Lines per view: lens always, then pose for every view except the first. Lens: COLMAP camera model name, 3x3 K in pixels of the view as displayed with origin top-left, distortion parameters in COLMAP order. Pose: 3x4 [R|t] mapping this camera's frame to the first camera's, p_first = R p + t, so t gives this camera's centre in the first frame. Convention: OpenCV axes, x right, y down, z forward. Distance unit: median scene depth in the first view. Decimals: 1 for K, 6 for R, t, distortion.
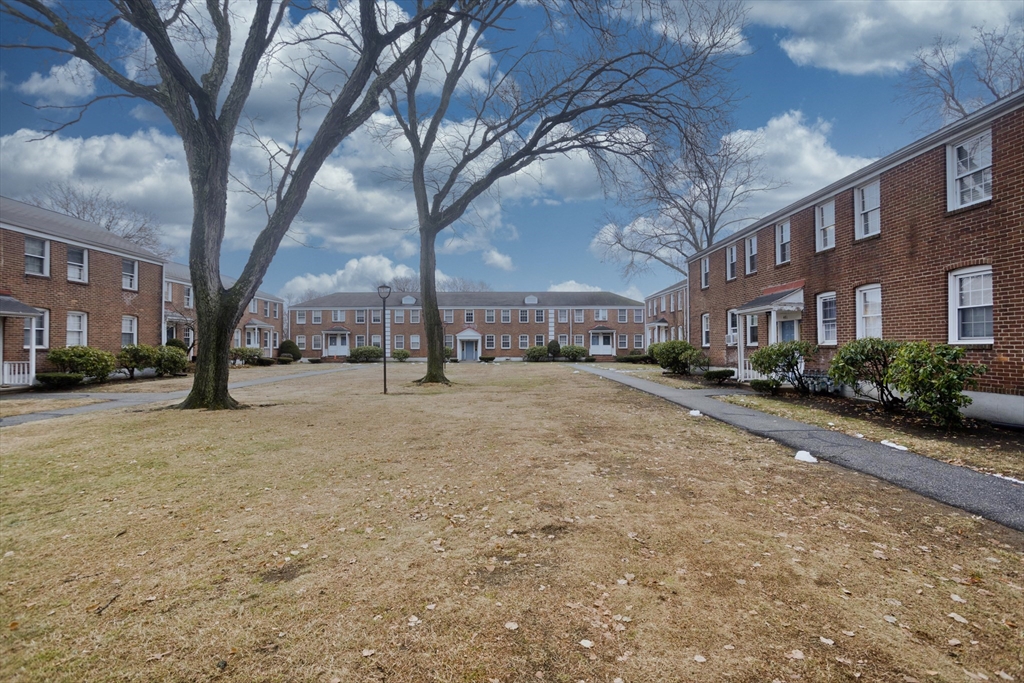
lens RADIAL K [[486.1, 0, 503.6], [0, 486.1, 344.6], [0, 0, 1]] dist [-0.046109, 0.023873]
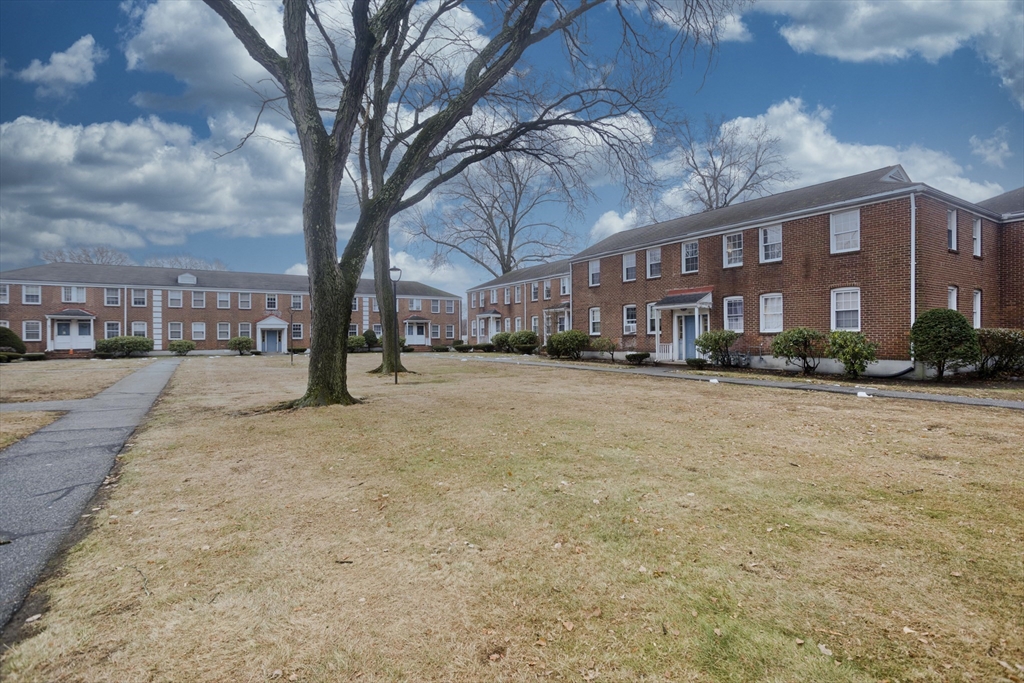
lens RADIAL K [[504.2, 0, 512.0], [0, 504.2, 341.5], [0, 0, 1]] dist [-0.055290, 0.029476]
pose [[0.848406, -0.005539, 0.529318, -0.307944], [-0.000321, 0.999940, 0.010979, 0.004757], [-0.529347, -0.009484, 0.848353, 0.034337]]
